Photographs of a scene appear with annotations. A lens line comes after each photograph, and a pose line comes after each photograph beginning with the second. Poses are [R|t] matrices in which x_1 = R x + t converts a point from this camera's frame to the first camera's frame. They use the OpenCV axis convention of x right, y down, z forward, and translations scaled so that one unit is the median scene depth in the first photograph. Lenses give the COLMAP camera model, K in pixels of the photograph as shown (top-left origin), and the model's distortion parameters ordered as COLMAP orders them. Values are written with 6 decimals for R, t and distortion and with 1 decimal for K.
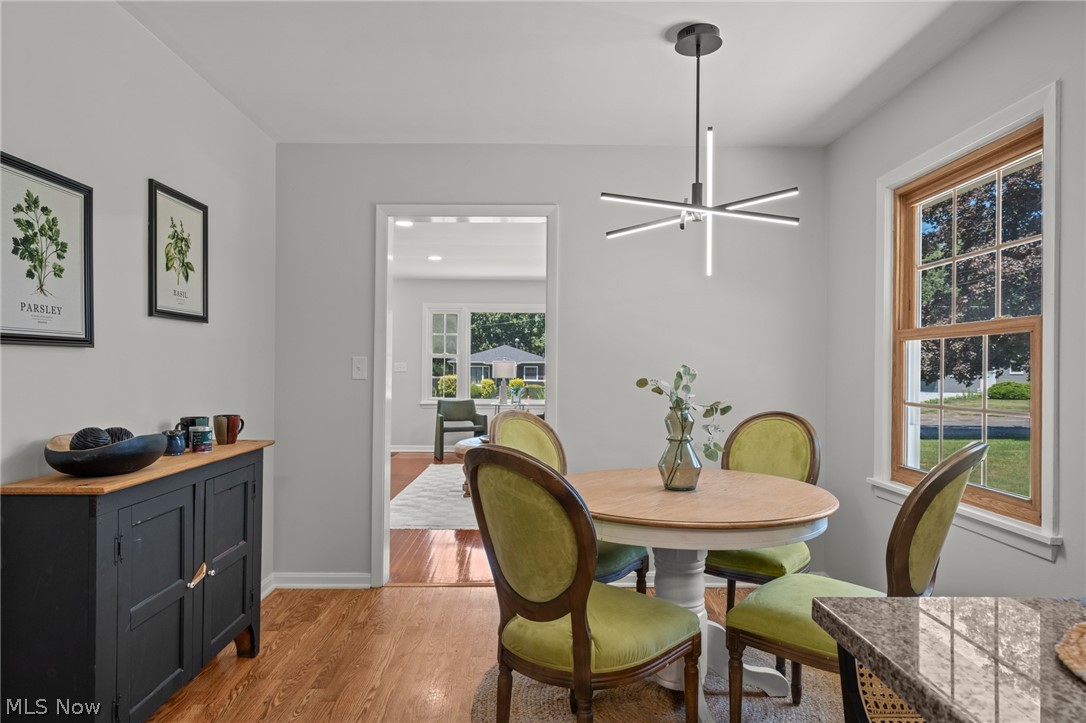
lens RADIAL K [[671.2, 0, 543.0], [0, 671.2, 361.5], [0, 0, 1]] dist [-0.000093, 0.000190]
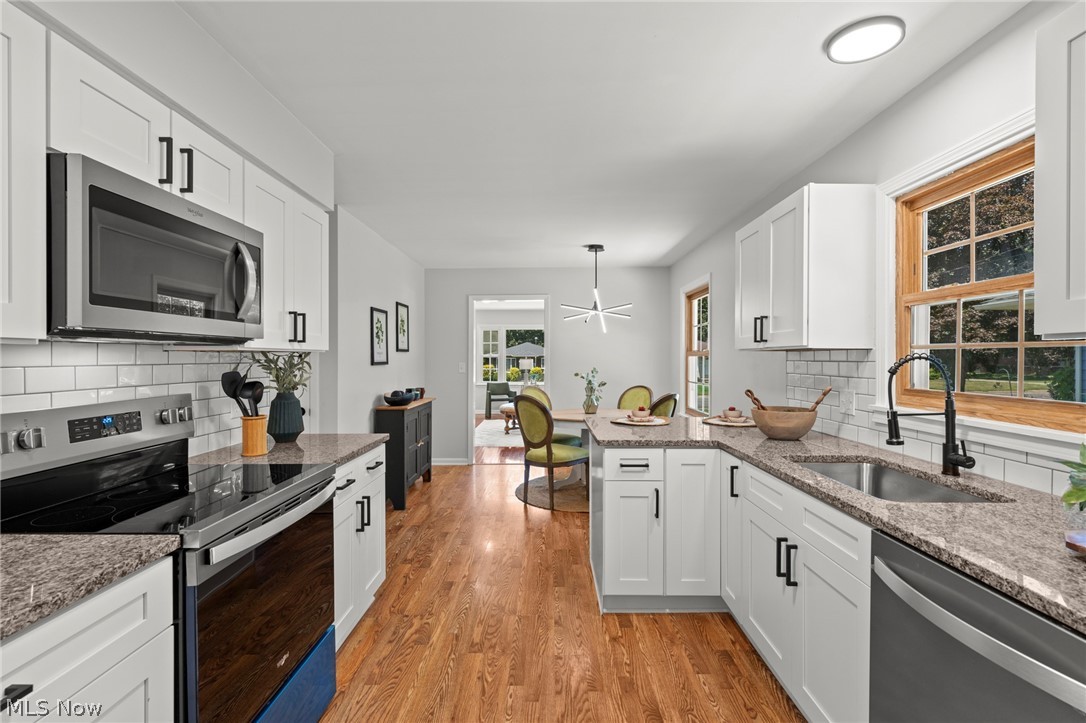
lens RADIAL K [[517.3, 0, 543.0], [0, 517.3, 361.5], [0, 0, 1]] dist [-0.000243, -0.000004]
pose [[0.999614, -0.007178, -0.026838, 0.023805], [0.007614, 0.999841, 0.016151, -0.019739], [0.026718, -0.016349, 0.999509, -0.383317]]
